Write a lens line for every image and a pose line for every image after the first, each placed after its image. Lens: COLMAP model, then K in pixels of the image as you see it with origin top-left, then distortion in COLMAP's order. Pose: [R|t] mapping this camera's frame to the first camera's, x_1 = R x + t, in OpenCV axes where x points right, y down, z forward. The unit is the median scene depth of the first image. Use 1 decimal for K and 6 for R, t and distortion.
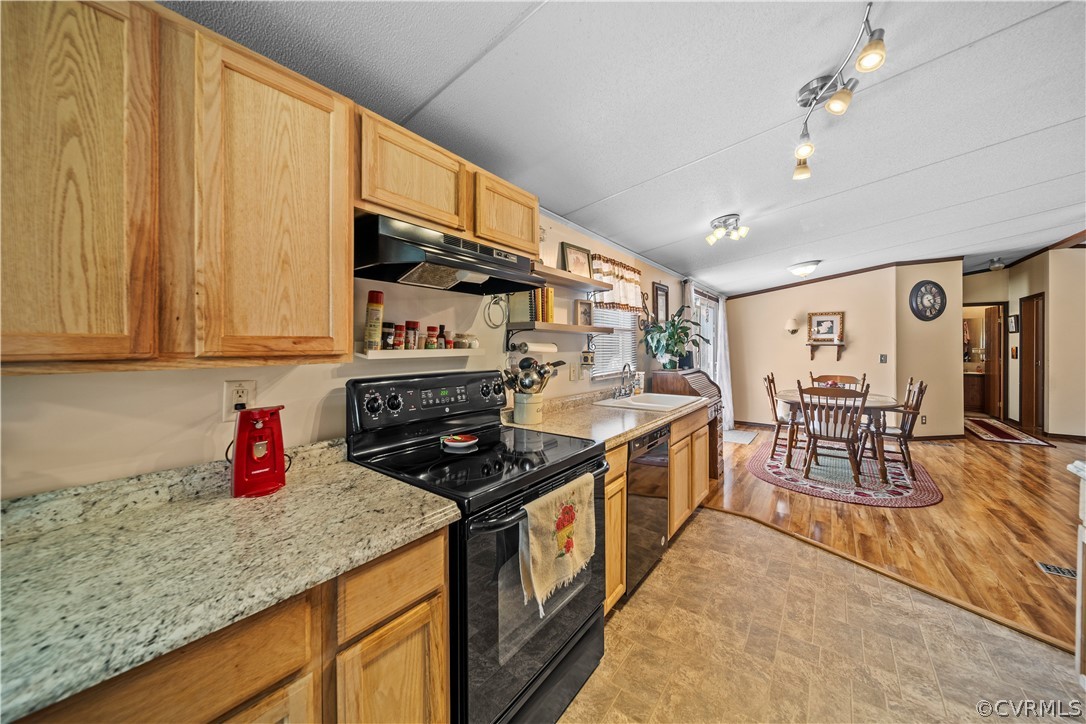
lens RADIAL K [[383.1, 0, 546.4], [0, 383.1, 357.8], [0, 0, 1]] dist [0.000156, 0.000099]
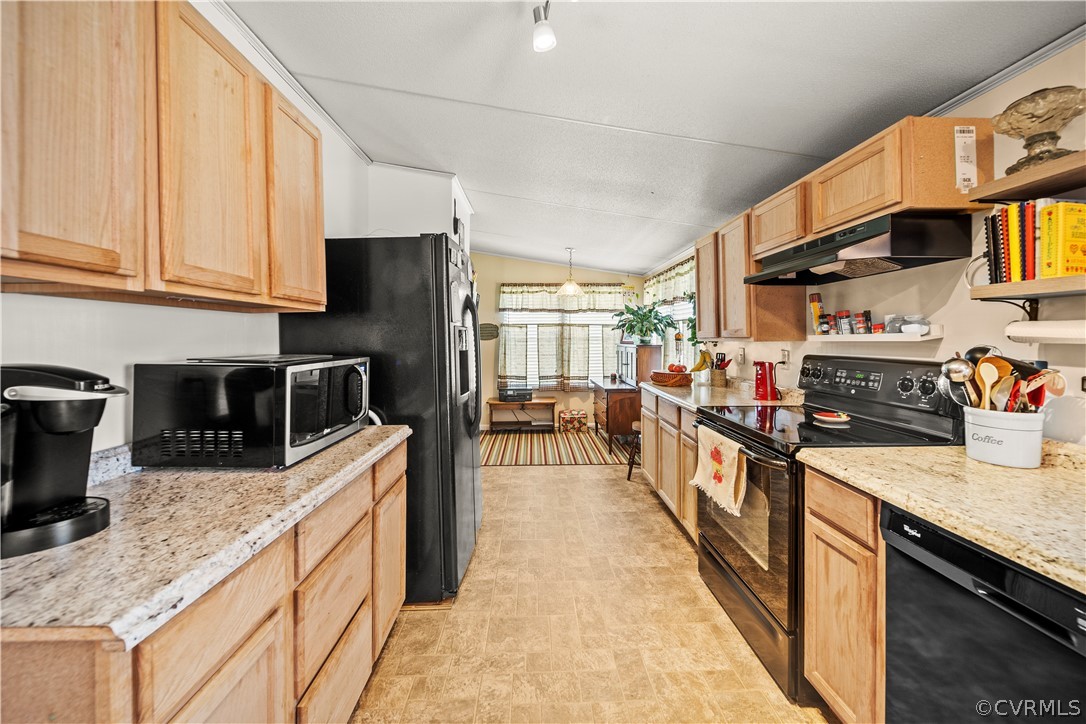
lens RADIAL K [[395.5, 0, 541.1], [0, 395.5, 329.0], [0, 0, 1]] dist [-0.000666, -0.000080]
pose [[-0.785959, -0.007406, -0.618234, 1.114705], [-0.010584, 0.999943, 0.001475, -0.029091], [0.618188, 0.007703, -0.785993, 1.363708]]
